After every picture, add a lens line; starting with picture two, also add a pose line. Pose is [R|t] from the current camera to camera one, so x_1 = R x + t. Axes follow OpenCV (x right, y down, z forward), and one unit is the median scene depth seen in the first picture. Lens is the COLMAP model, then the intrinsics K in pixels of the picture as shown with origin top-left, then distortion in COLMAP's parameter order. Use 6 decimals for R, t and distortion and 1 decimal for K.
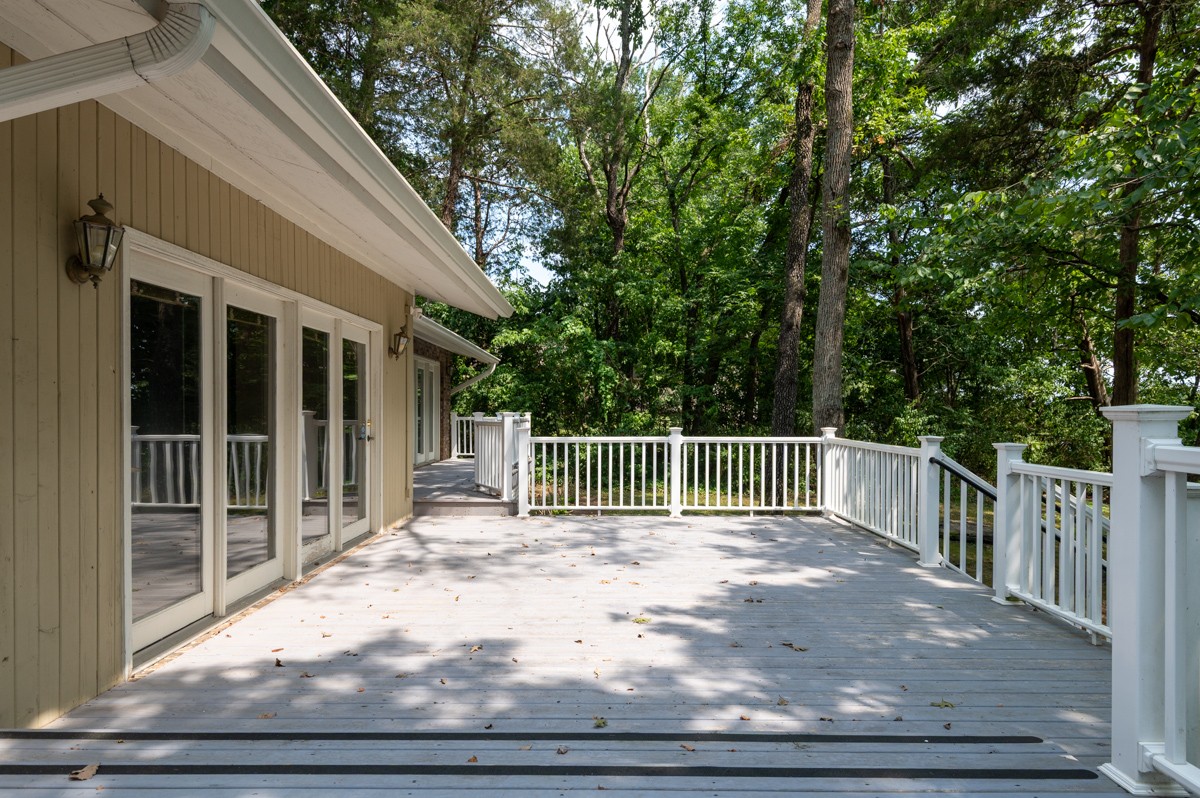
lens RADIAL K [[710.5, 0, 598.3], [0, 710.5, 427.7], [0, 0, 1]] dist [-0.003499, -0.001202]
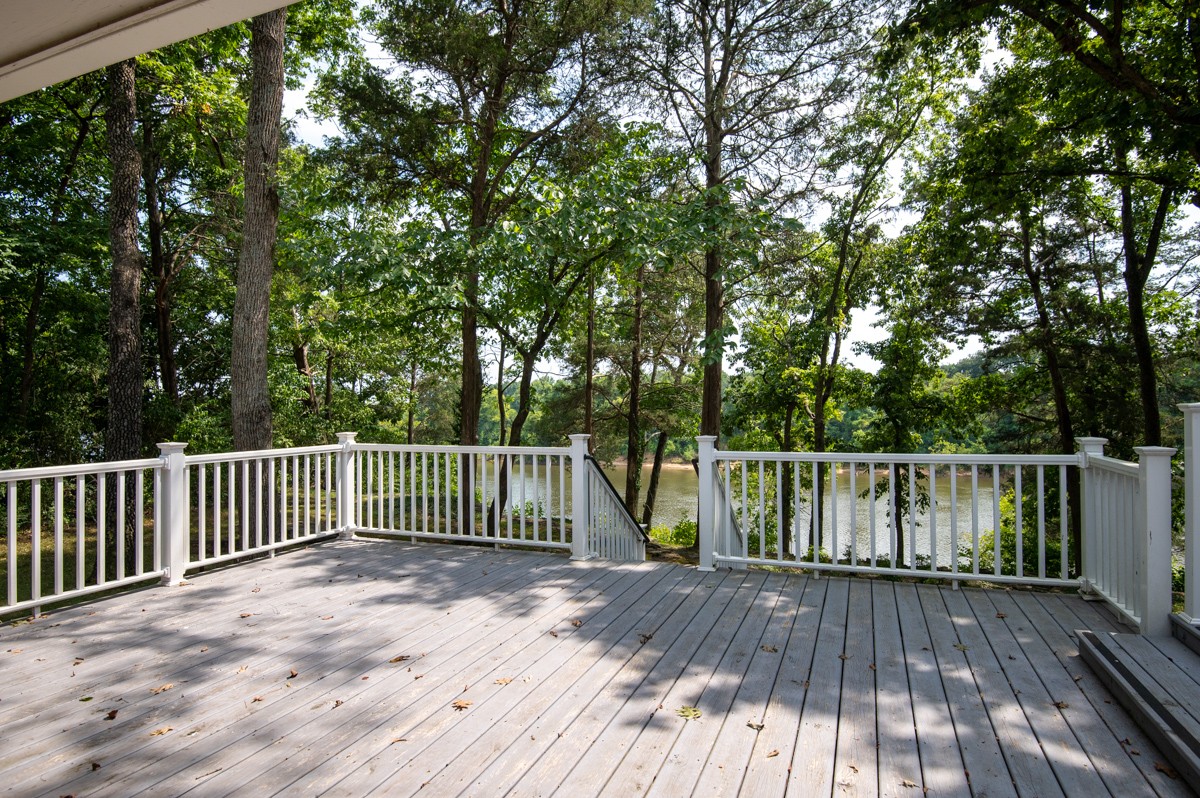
lens RADIAL K [[663.3, 0, 600.0], [0, 663.3, 399.0], [0, 0, 1]] dist [-0.003022, -0.001653]
pose [[0.366836, 0.004236, 0.930276, -0.421752], [0.035680, 0.999190, -0.018619, -0.019775], [-0.929601, 0.040023, 0.366387, 0.594652]]
